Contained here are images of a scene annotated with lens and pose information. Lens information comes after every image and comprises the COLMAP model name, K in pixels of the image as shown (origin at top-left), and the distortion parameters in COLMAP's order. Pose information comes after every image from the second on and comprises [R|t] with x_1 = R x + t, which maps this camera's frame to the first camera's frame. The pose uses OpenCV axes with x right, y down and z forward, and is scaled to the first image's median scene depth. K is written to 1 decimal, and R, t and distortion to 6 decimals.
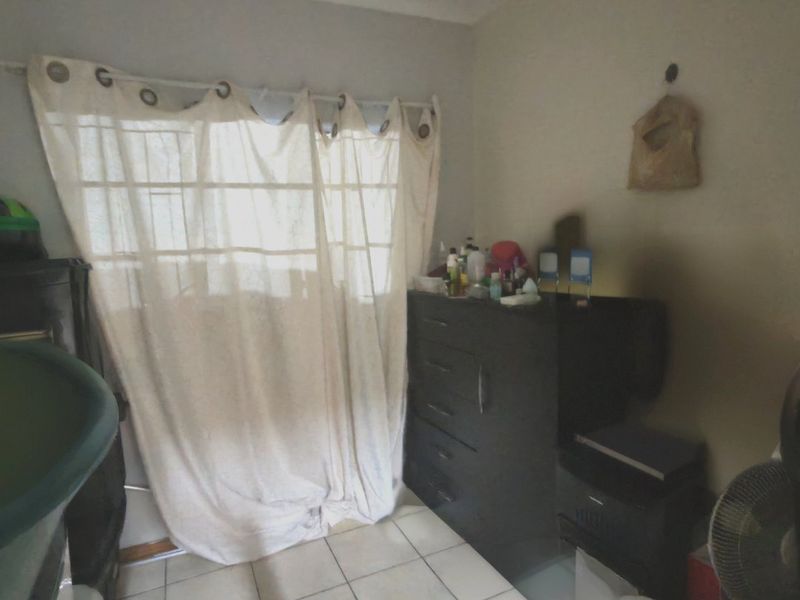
lens RADIAL K [[484.6, 0, 395.9], [0, 484.6, 303.2], [0, 0, 1]] dist [0.014272, 0.002499]
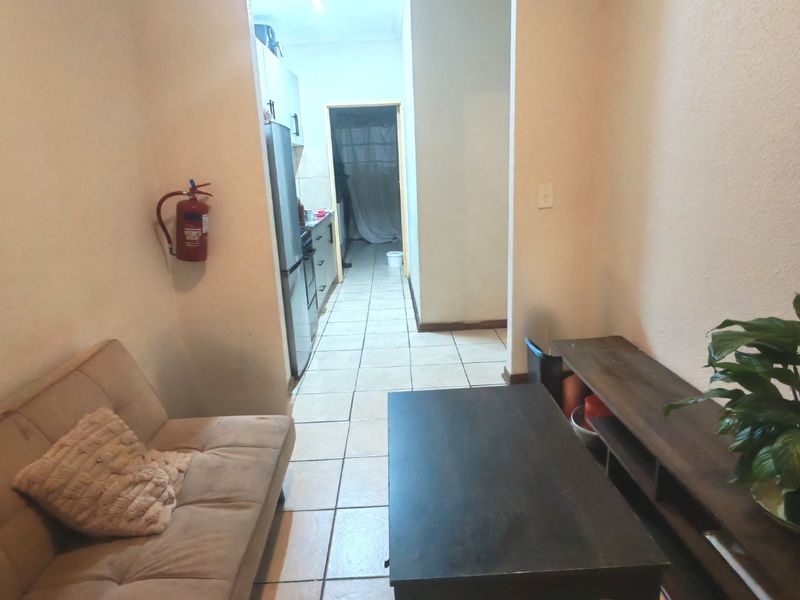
lens RADIAL K [[484.6, 0, 399.9], [0, 484.6, 297.3], [0, 0, 1]] dist [0.014272, 0.002499]
pose [[0.918633, 0.098187, -0.382717, 1.429765], [-0.034998, 0.985044, 0.168711, 0.299374], [0.393559, -0.141589, 0.908330, -2.587589]]
